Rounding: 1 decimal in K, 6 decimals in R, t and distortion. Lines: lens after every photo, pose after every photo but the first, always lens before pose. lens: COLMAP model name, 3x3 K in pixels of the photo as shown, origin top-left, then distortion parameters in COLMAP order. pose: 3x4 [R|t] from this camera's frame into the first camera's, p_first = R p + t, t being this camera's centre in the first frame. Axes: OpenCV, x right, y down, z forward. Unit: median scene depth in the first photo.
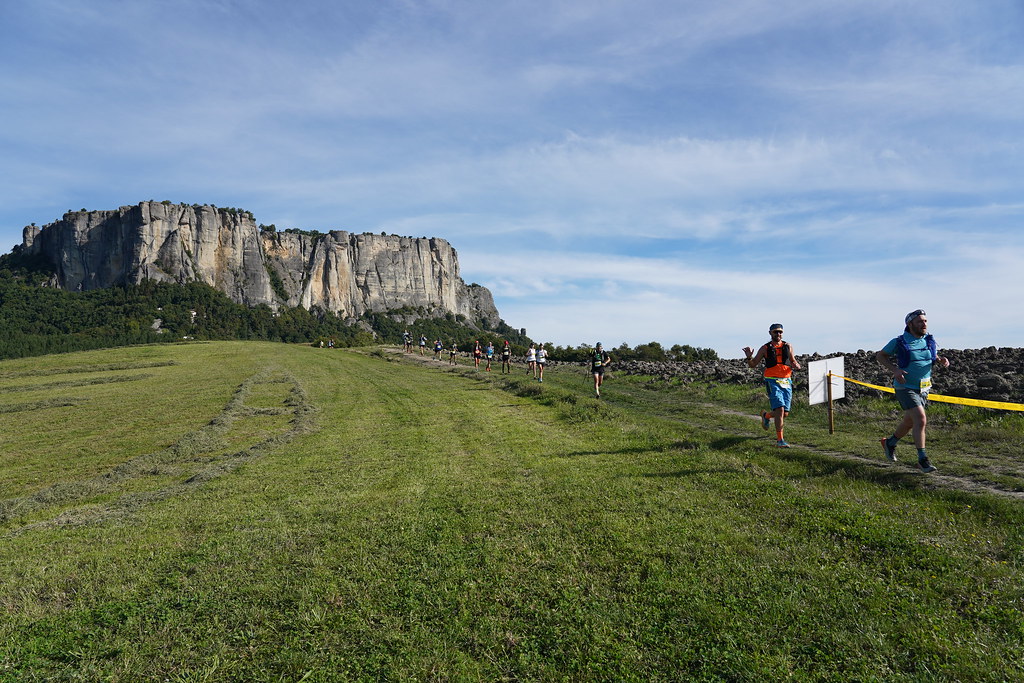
lens RADIAL K [[688.2, 0, 512.0], [0, 688.2, 341.5], [0, 0, 1]] dist [-0.040772, 0.034946]
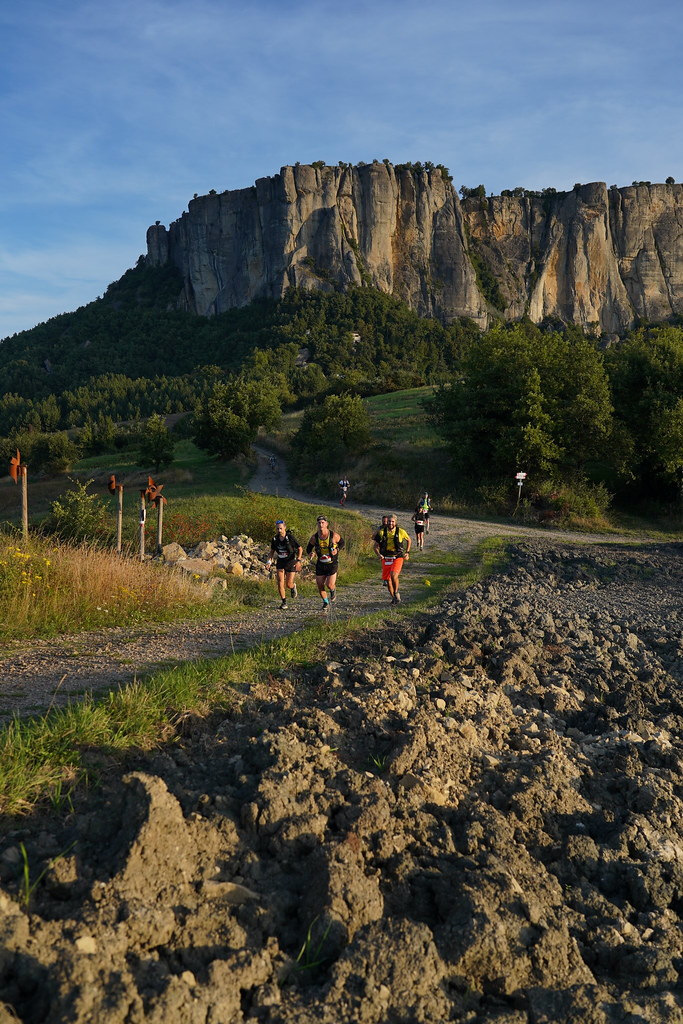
lens RADIAL K [[980.3, 0, 341.5], [0, 980.3, 512.0], [0, 0, 1]] dist [0.036304, -0.001281]
pose [[0.880074, 0.032456, -0.473727, -0.037577], [0.030811, 0.991655, 0.125181, 0.004343], [0.473837, -0.124764, 0.871730, 0.156161]]
